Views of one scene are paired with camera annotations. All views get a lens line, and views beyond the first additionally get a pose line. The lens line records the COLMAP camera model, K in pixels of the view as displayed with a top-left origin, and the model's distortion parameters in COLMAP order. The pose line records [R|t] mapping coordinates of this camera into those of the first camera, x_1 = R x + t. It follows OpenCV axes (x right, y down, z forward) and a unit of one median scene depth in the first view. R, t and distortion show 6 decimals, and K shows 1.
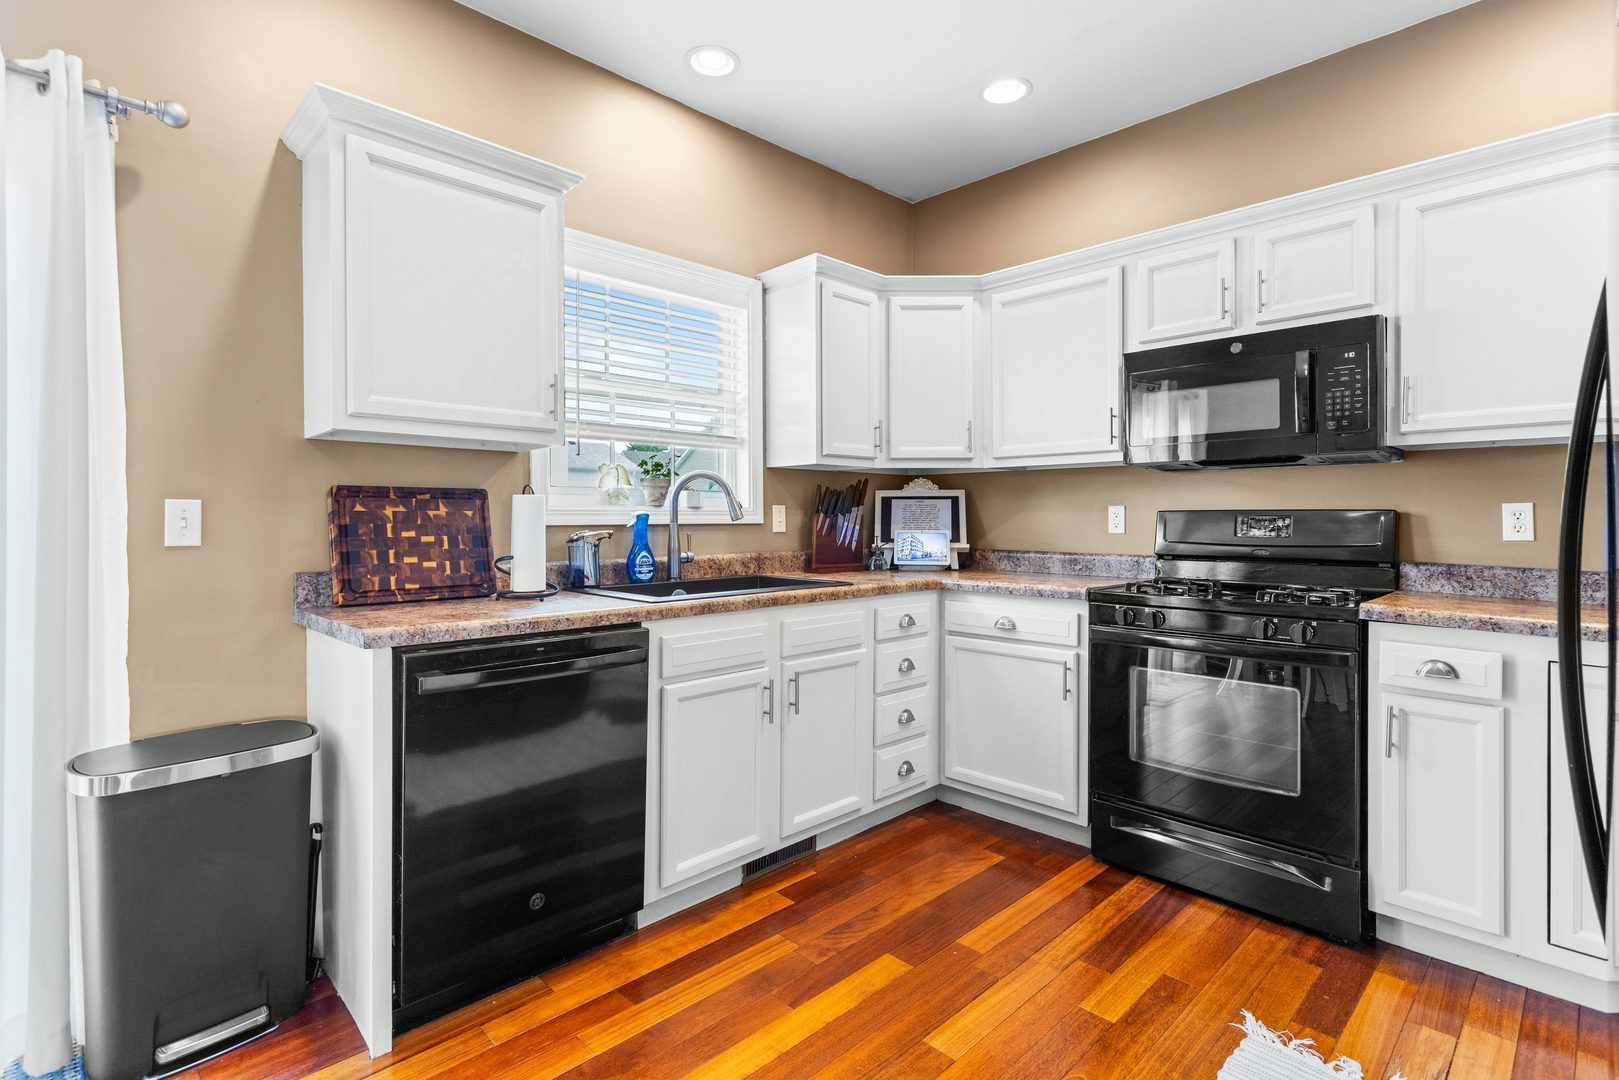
lens RADIAL K [[783.4, 0, 810.4], [0, 783.4, 518.9], [0, 0, 1]] dist [0.002105, 0.000416]
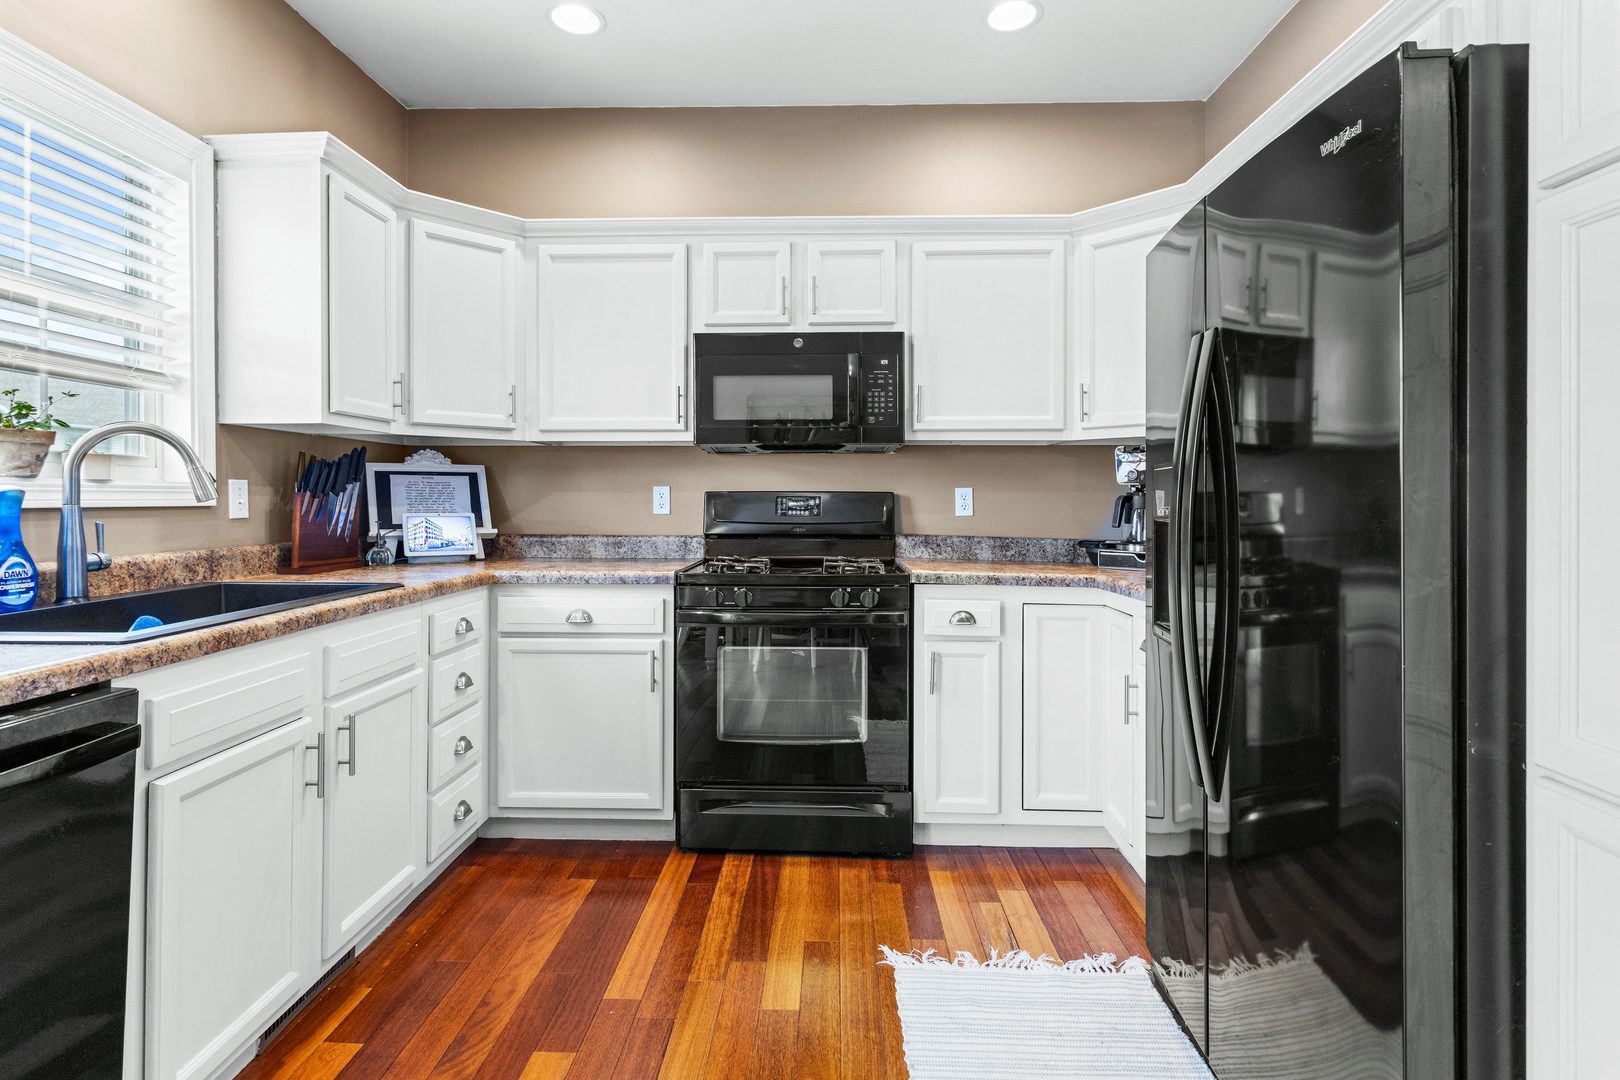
lens RADIAL K [[785.9, 0, 810.7], [0, 785.9, 499.5], [0, 0, 1]] dist [-0.001709, 0.000360]
pose [[0.721386, 0.000978, 0.692533, -0.189735], [-0.000274, 0.999999, -0.001127, 0.001239], [-0.692533, 0.000623, 0.721386, 0.184381]]
